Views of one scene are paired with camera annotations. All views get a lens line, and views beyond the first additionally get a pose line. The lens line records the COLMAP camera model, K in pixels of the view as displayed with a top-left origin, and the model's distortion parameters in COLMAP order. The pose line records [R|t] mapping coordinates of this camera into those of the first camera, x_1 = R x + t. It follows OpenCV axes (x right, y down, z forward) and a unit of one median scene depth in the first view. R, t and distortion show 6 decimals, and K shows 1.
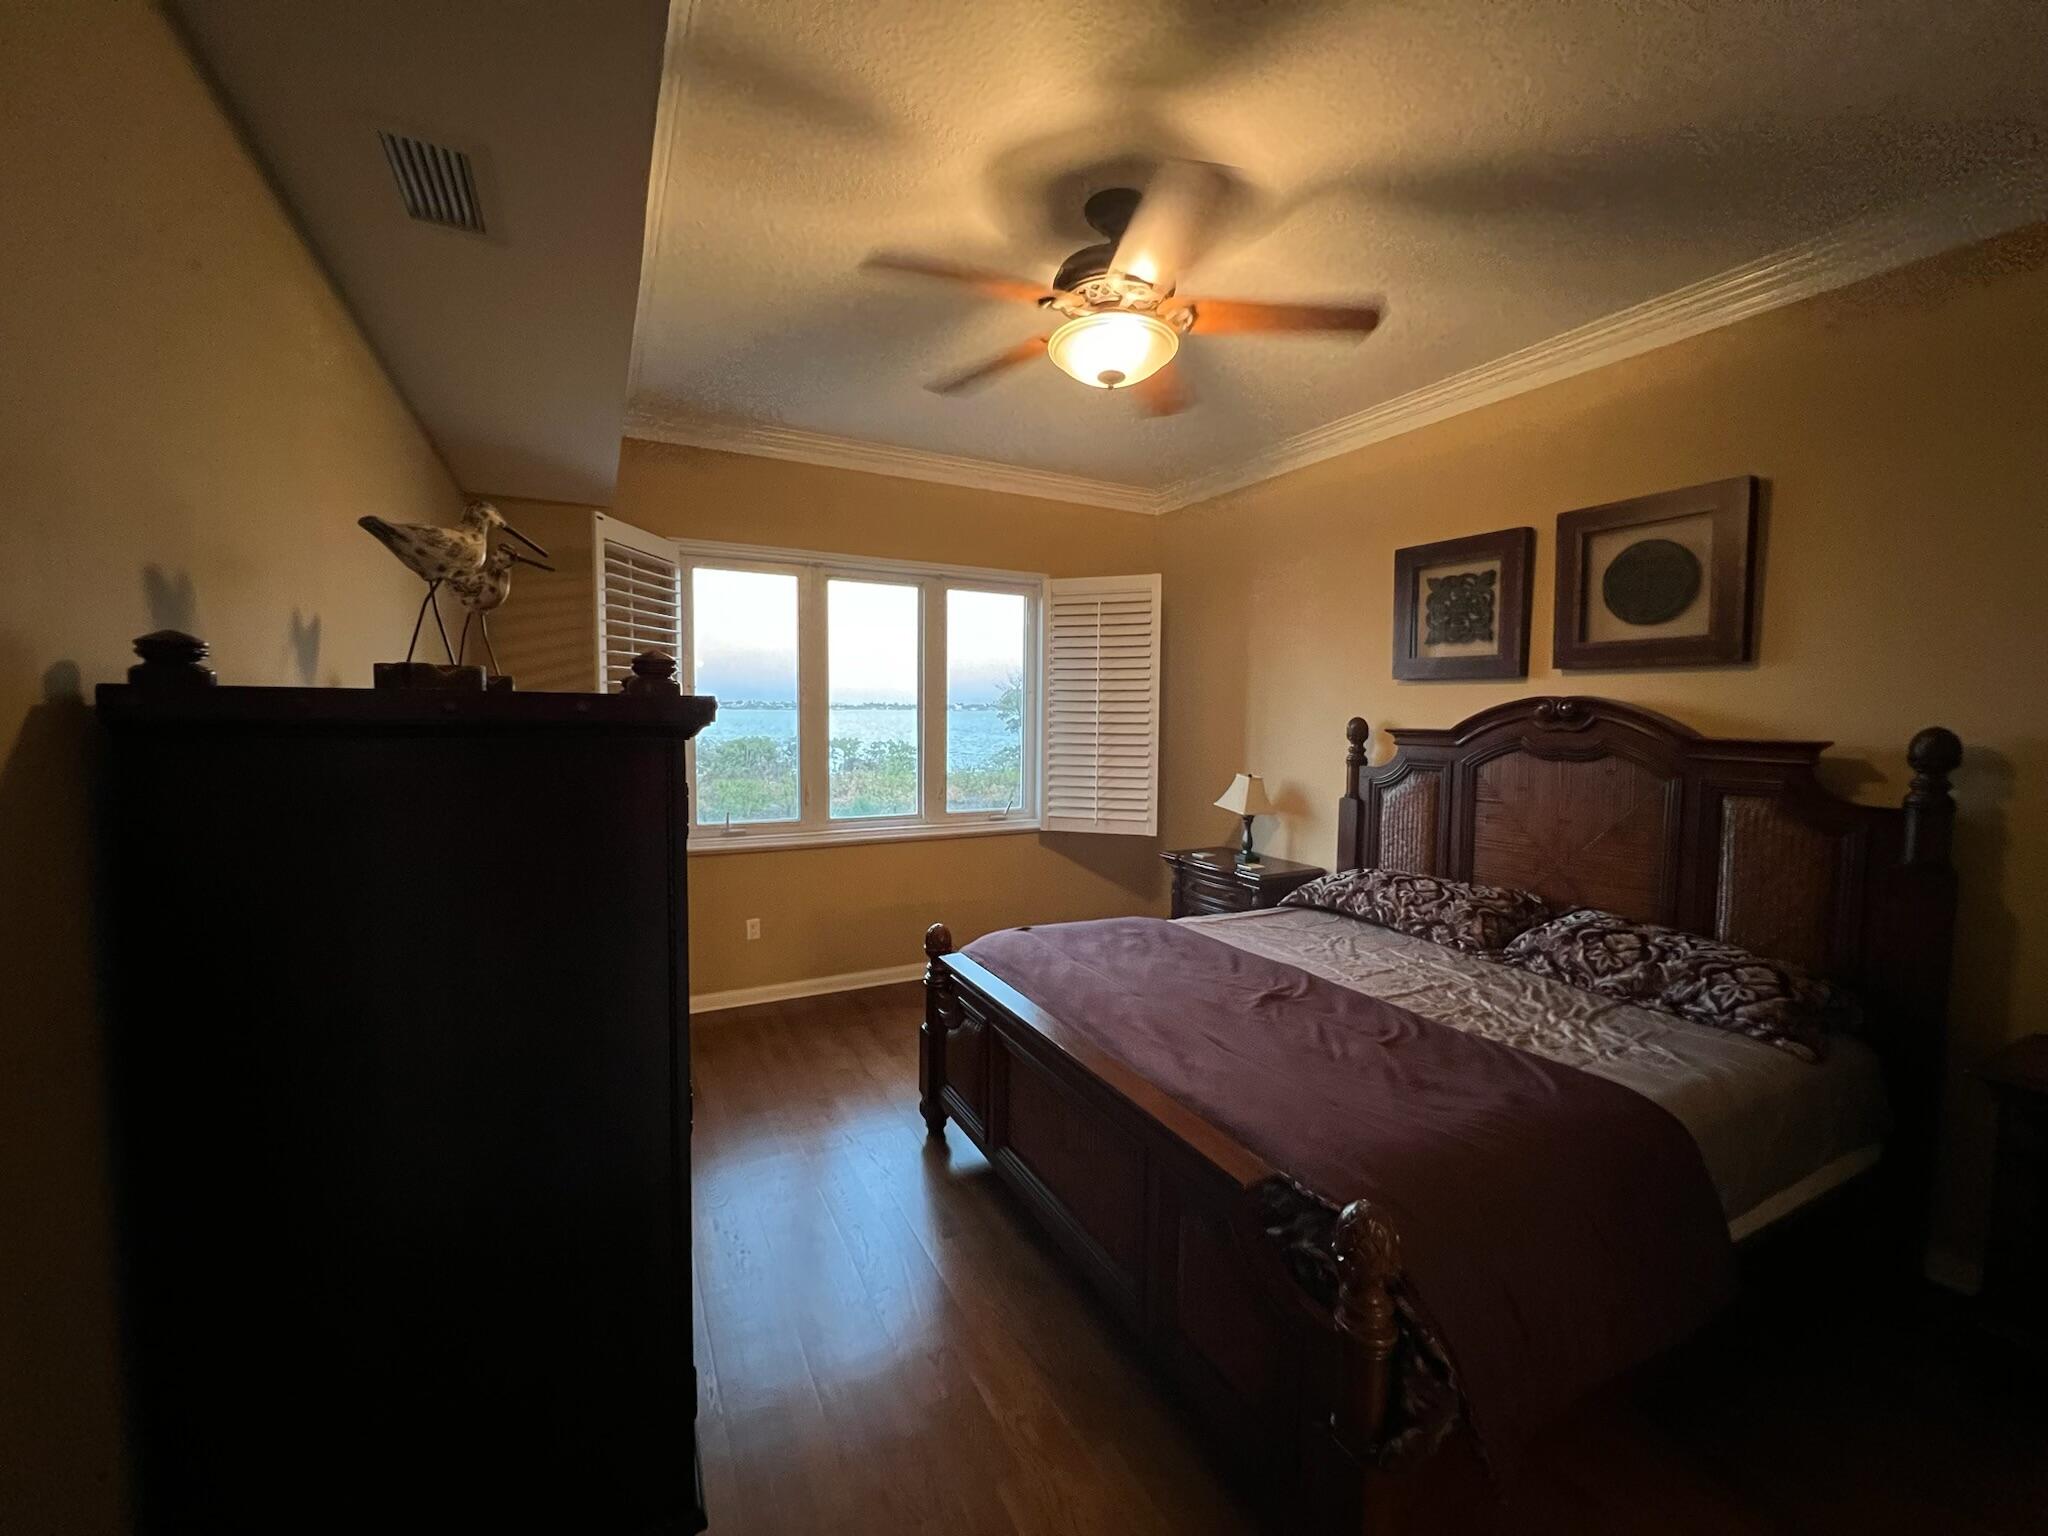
lens RADIAL K [[817.8, 0, 1024.0], [0, 817.8, 768.0], [0, 0, 1]] dist [0.000086, 0.000016]
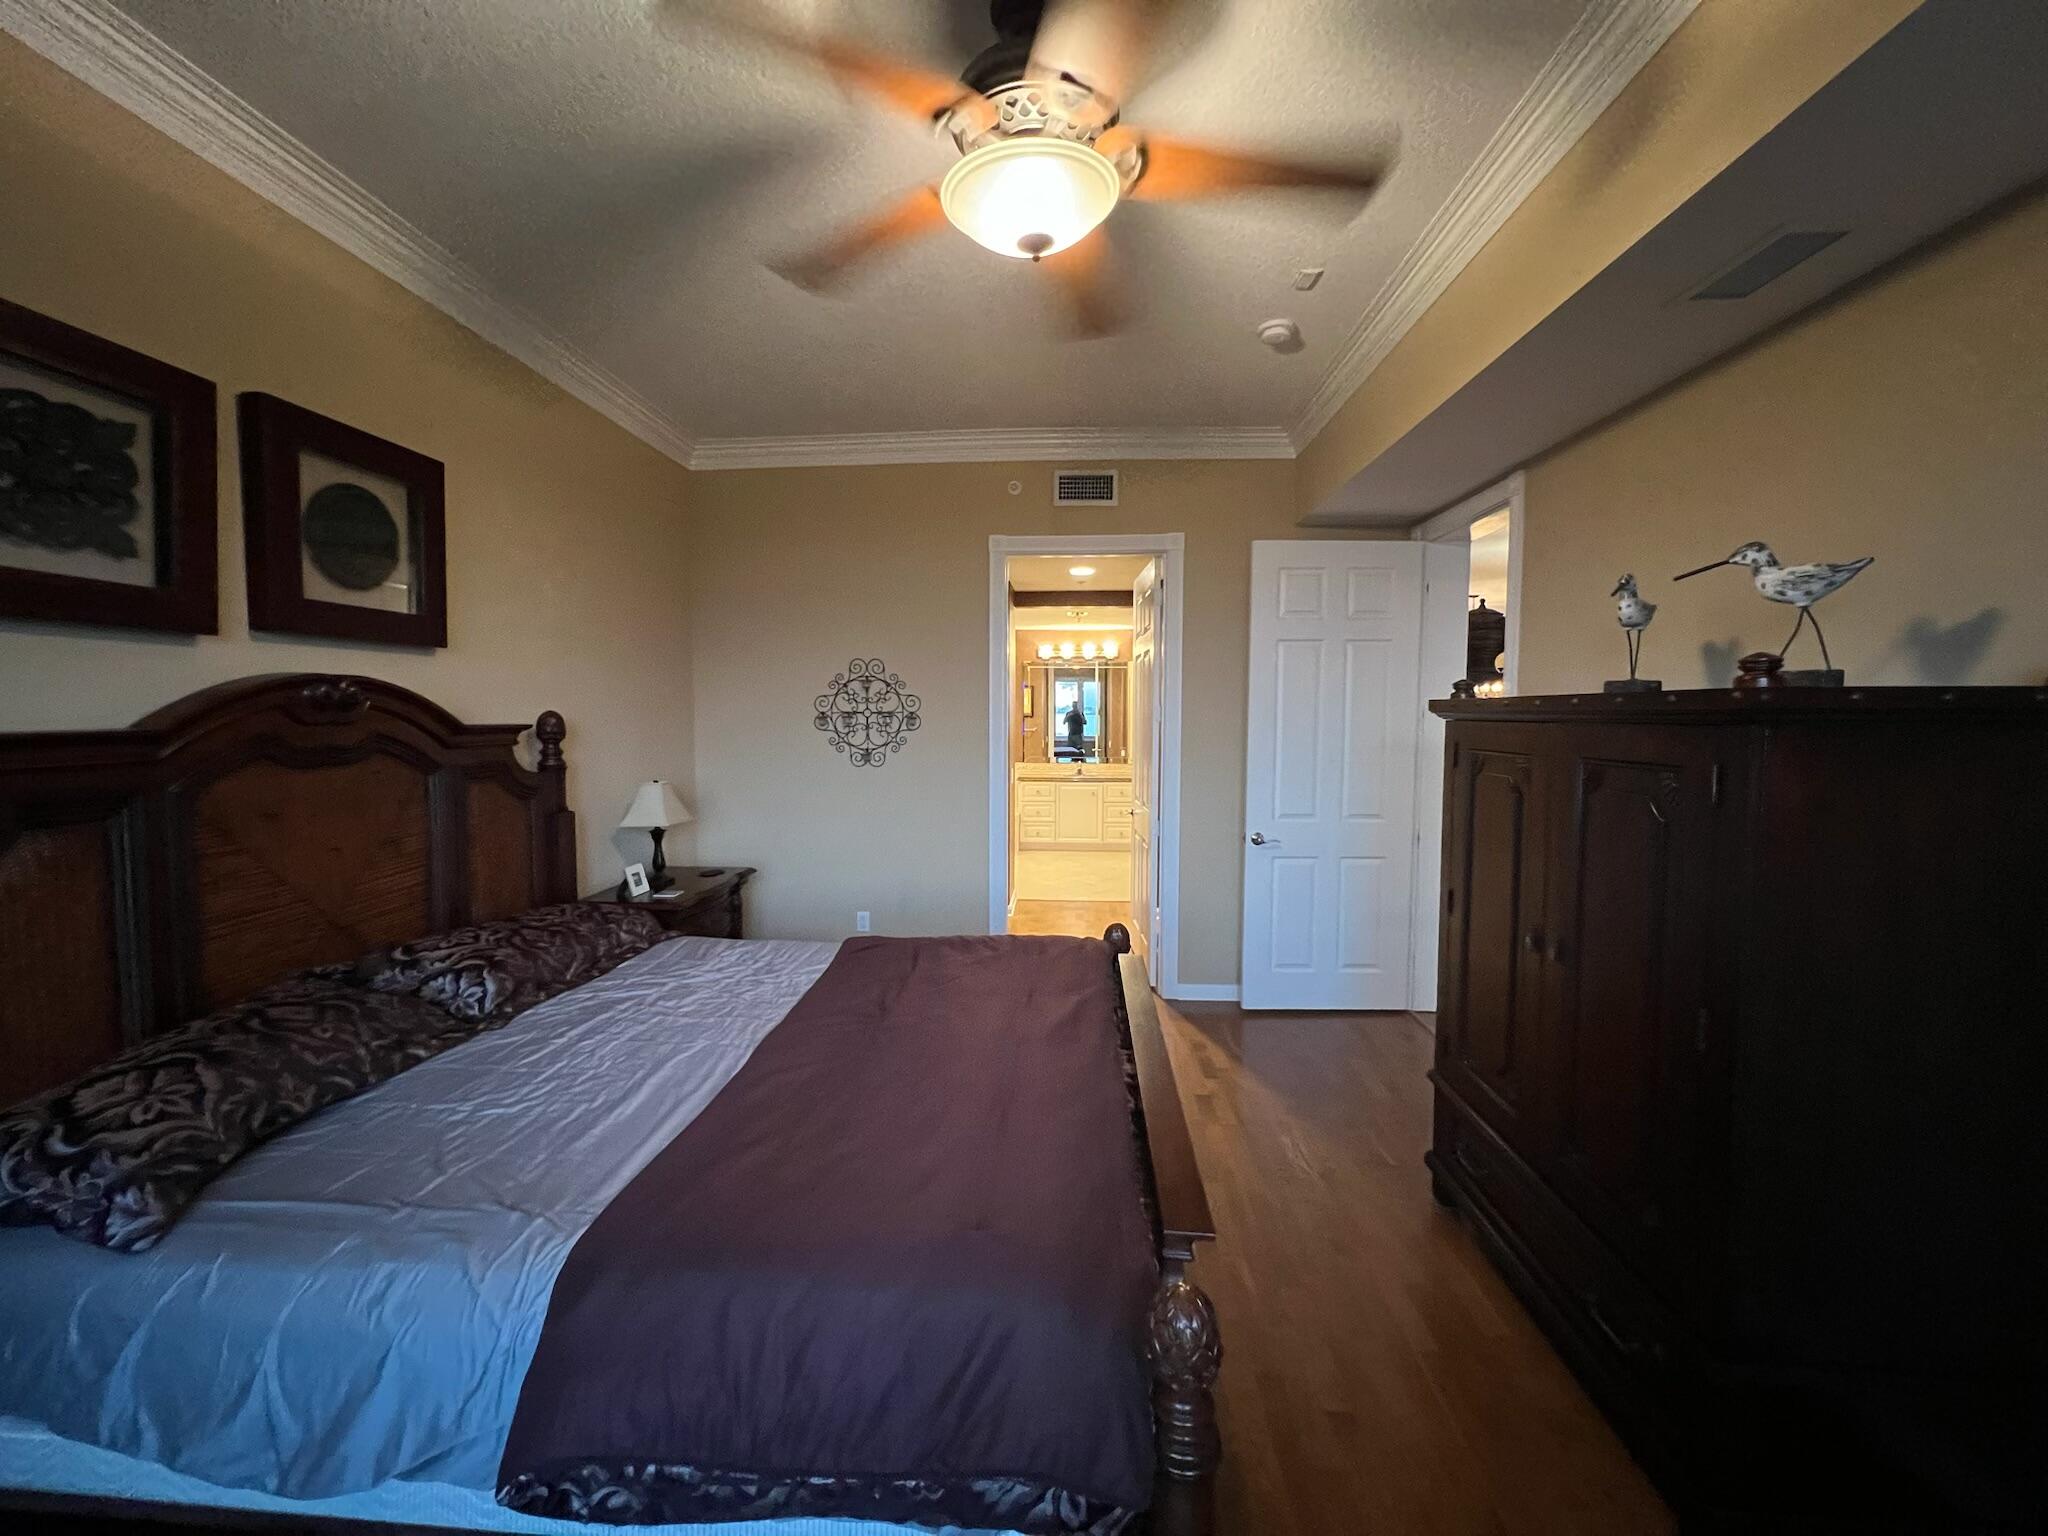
lens RADIAL K [[817.8, 0, 1024.0], [0, 817.8, 768.0], [0, 0, 1]] dist [0.000086, 0.000016]
pose [[-0.857313, -0.037504, 0.513428, -0.090491], [0.034086, 0.991019, 0.129306, -0.032623], [-0.513666, 0.128357, -0.848335, 0.544125]]
